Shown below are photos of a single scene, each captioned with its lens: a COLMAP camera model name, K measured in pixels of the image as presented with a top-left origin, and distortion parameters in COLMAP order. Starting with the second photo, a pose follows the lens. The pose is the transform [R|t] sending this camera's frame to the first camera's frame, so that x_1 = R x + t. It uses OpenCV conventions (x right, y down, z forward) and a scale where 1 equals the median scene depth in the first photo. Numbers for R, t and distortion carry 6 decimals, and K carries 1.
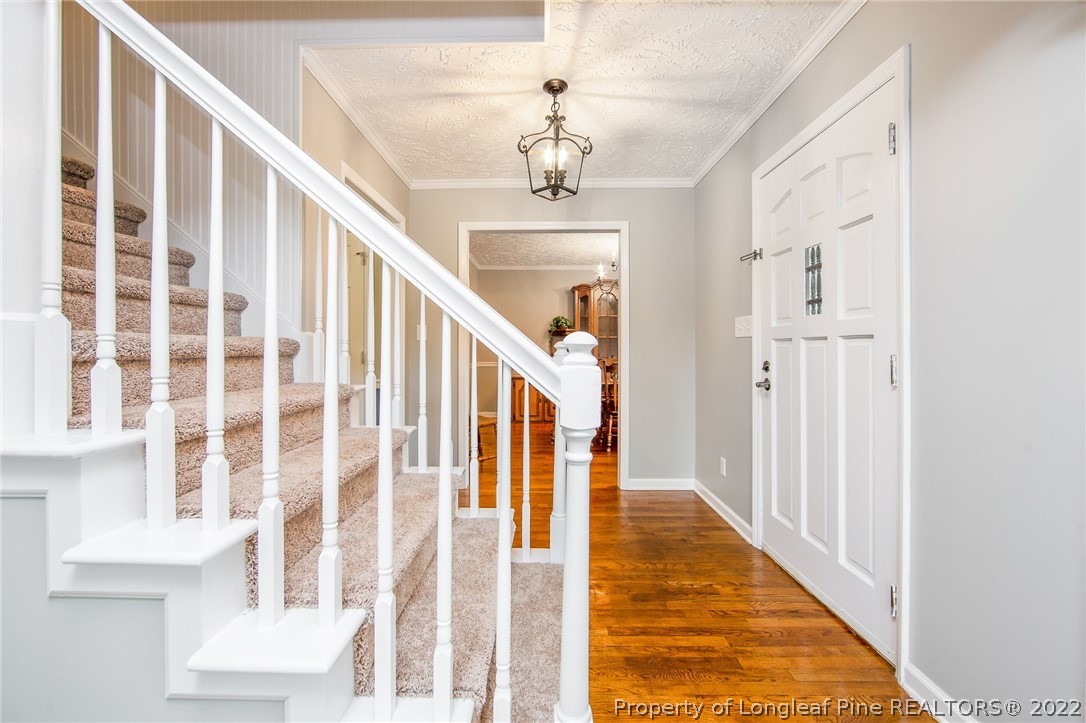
lens RADIAL K [[437.4, 0, 545.7], [0, 437.4, 355.1], [0, 0, 1]] dist [-0.000214, -0.000011]
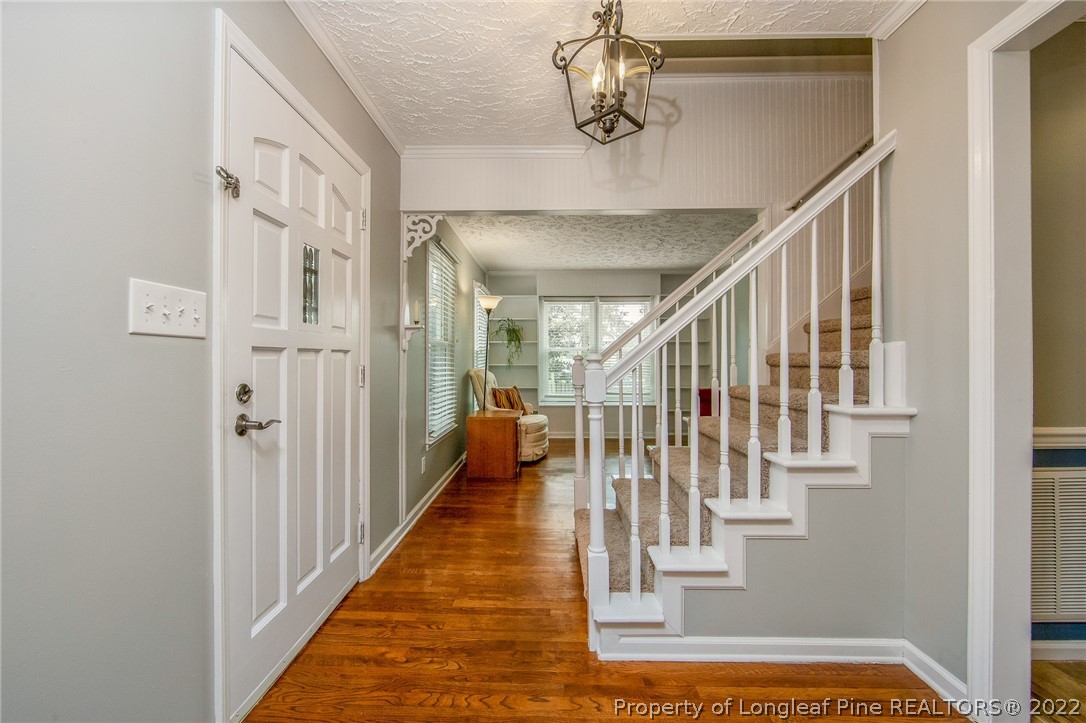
lens RADIAL K [[437.4, 0, 539.9], [0, 437.4, 355.8], [0, 0, 1]] dist [-0.000214, -0.000011]
pose [[-0.999613, 0.001070, 0.027810, 0.137271], [0.001476, 0.999892, 0.014603, -0.043313], [-0.027791, 0.014639, -0.999507, 2.118776]]
